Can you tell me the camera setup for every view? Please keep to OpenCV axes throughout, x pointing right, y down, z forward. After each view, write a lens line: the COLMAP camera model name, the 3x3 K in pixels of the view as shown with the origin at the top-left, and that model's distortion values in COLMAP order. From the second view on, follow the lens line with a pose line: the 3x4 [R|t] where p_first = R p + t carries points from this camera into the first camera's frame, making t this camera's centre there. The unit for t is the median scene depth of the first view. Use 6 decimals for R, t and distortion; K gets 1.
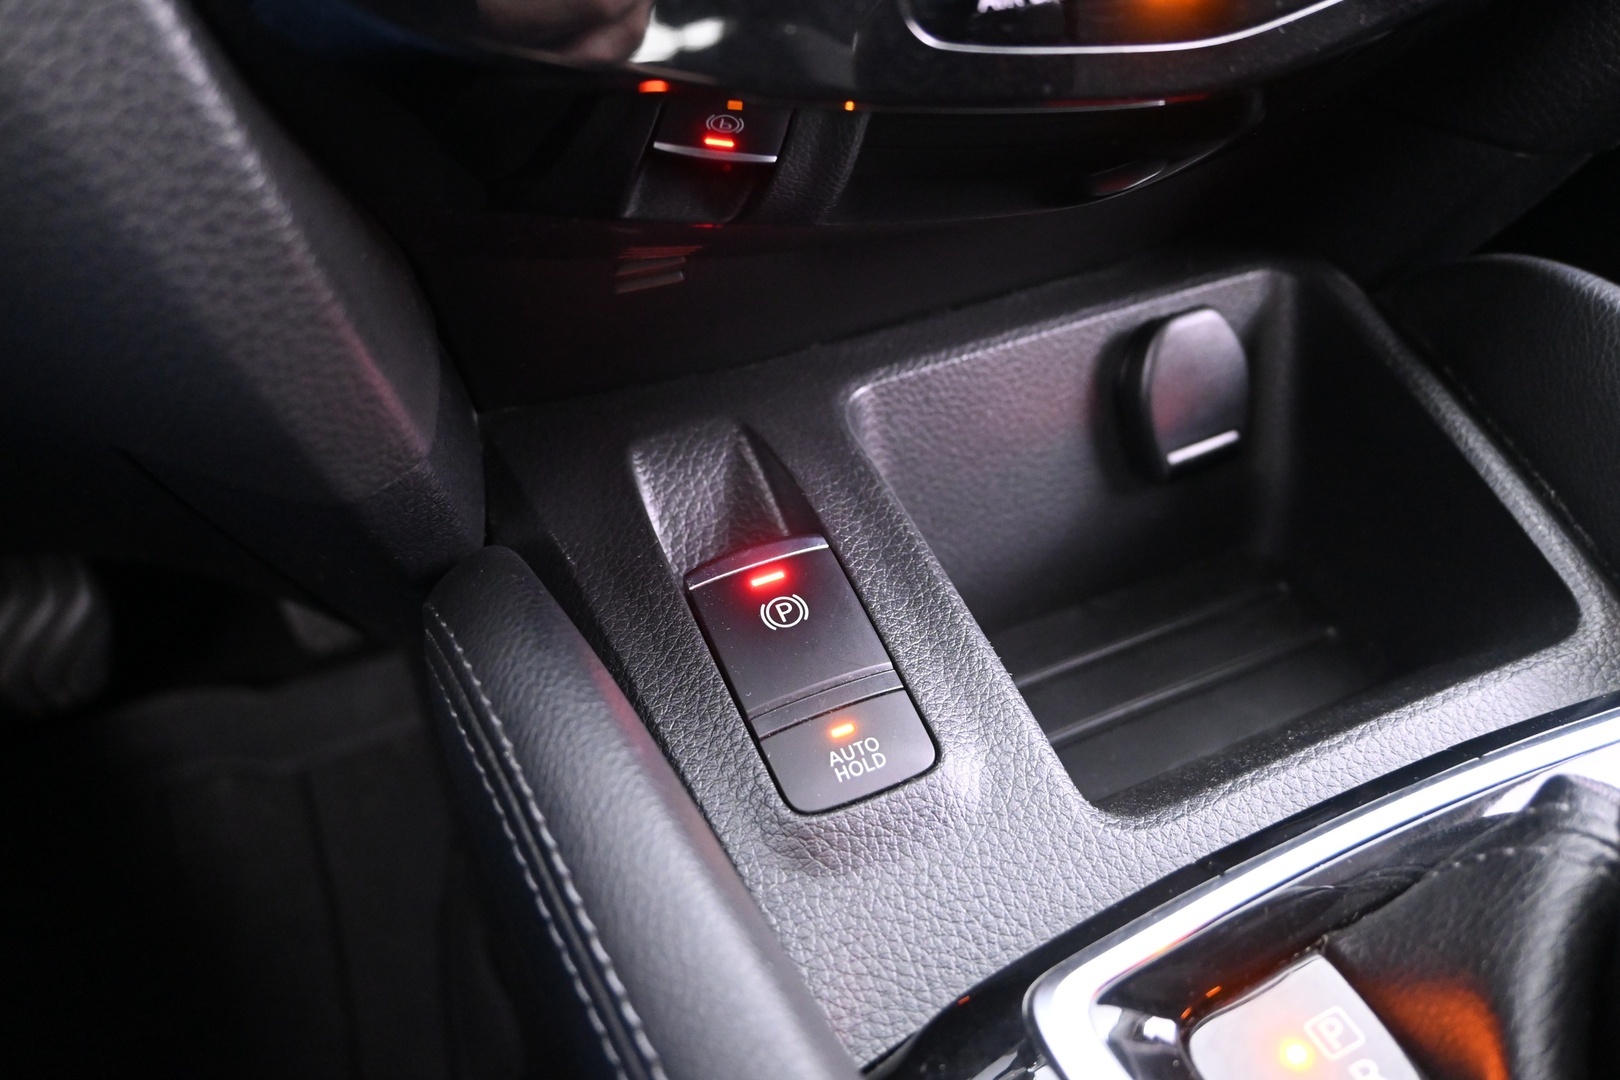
lens RADIAL K [[1202.4, 0, 807.3], [0, 1202.4, 551.7], [0, 0, 1]] dist [0.000331, 0.009357]
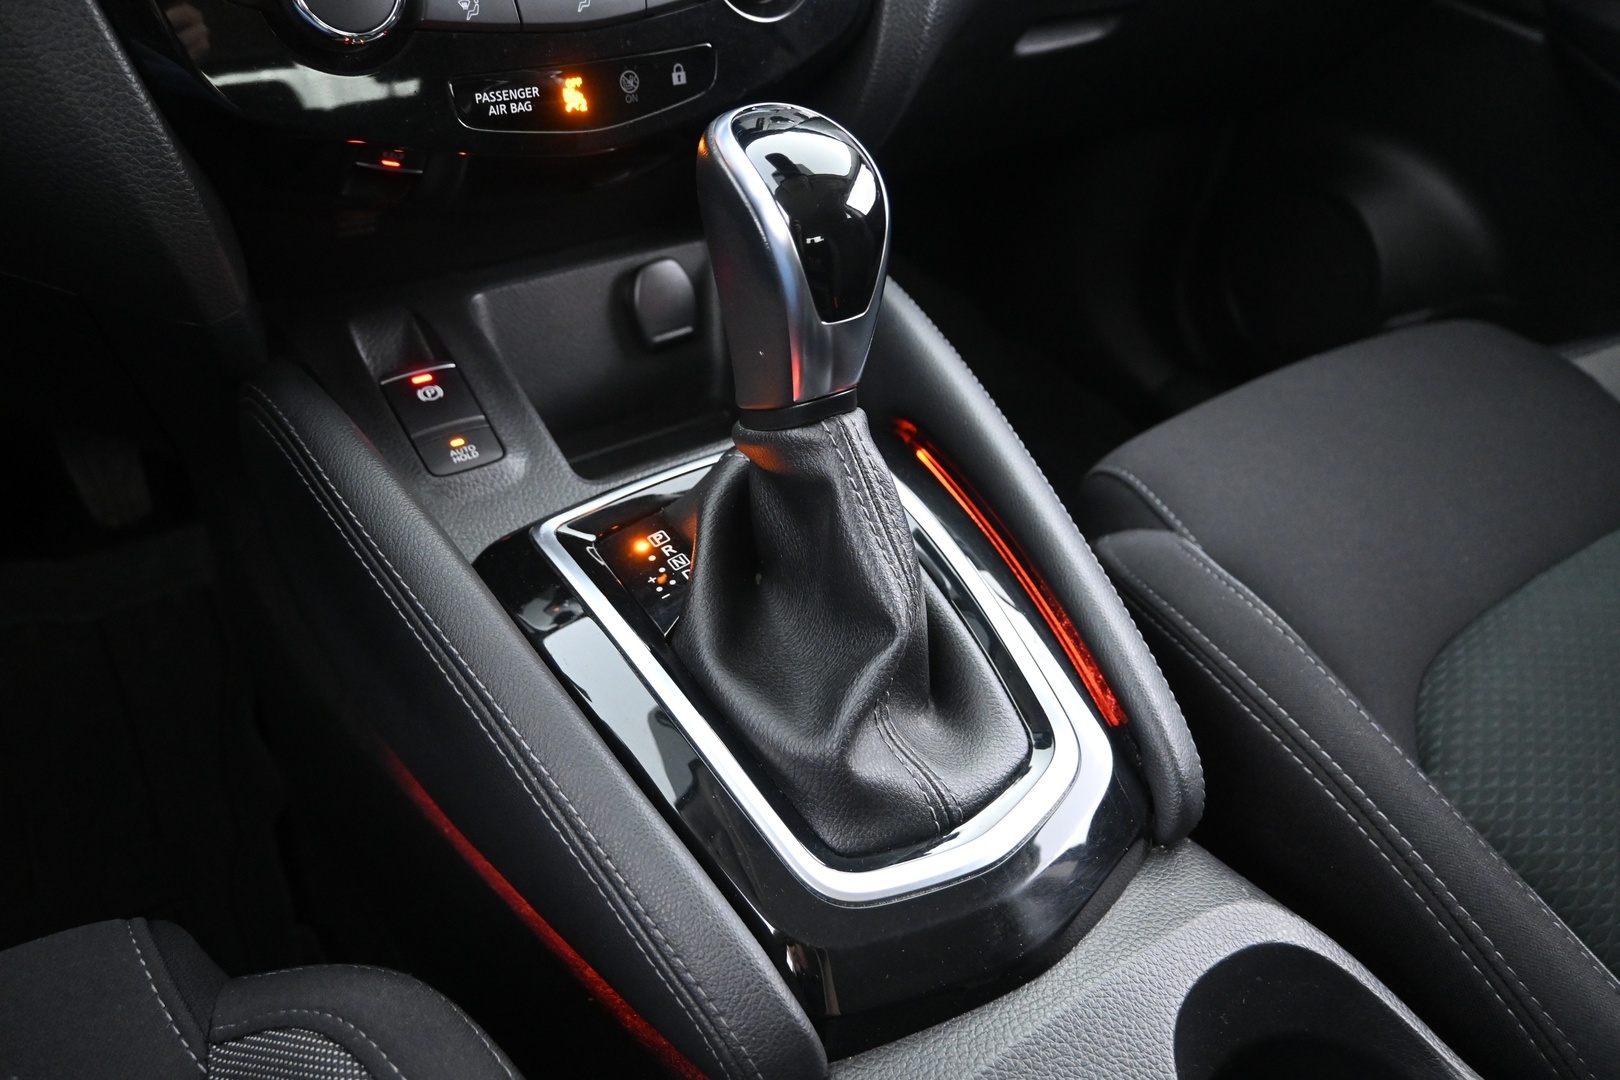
lens RADIAL K [[1171.0, 0, 807.8], [0, 1171.0, 533.8], [0, 0, 1]] dist [-0.005098, 0.005534]
pose [[0.976112, -0.023888, 0.215952, 0.169752], [0.029146, 0.999350, -0.021194, 0.345436], [-0.215305, 0.026982, 0.976174, -1.055730]]
